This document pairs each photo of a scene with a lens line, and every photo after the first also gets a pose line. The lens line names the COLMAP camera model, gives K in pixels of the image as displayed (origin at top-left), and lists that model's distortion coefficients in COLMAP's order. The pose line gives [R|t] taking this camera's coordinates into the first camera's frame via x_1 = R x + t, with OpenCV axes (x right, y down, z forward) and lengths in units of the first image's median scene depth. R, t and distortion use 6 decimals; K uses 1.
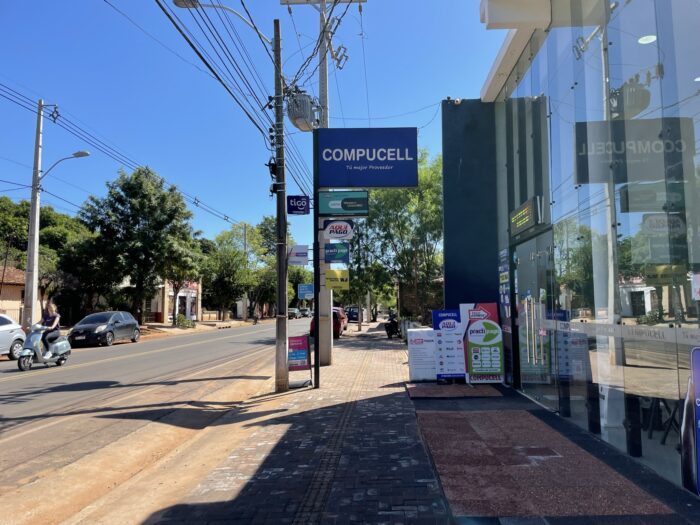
lens RADIAL K [[528.2, 0, 361.6], [0, 528.2, 262.5], [0, 0, 1]] dist [0.110787, -0.181966]
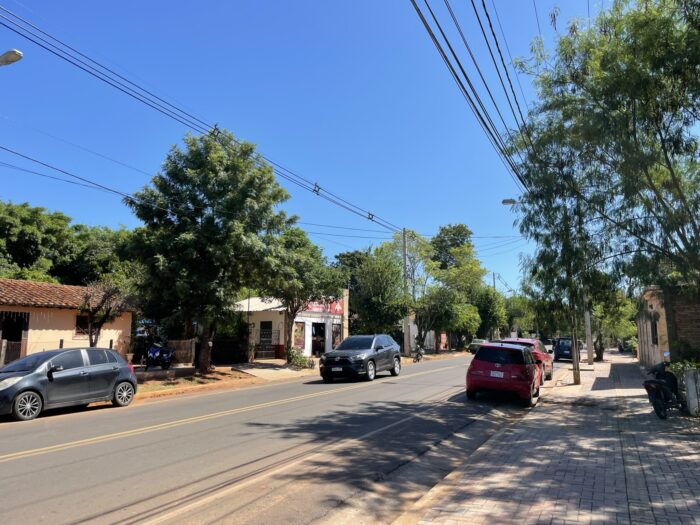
lens RADIAL K [[528.2, 0, 361.6], [0, 528.2, 262.5], [0, 0, 1]] dist [0.110787, -0.181966]
pose [[0.929441, -0.053306, -0.365101, -0.001385], [0.032908, 0.997542, -0.061871, 0.031557], [0.367501, 0.045490, 0.928910, 0.386327]]
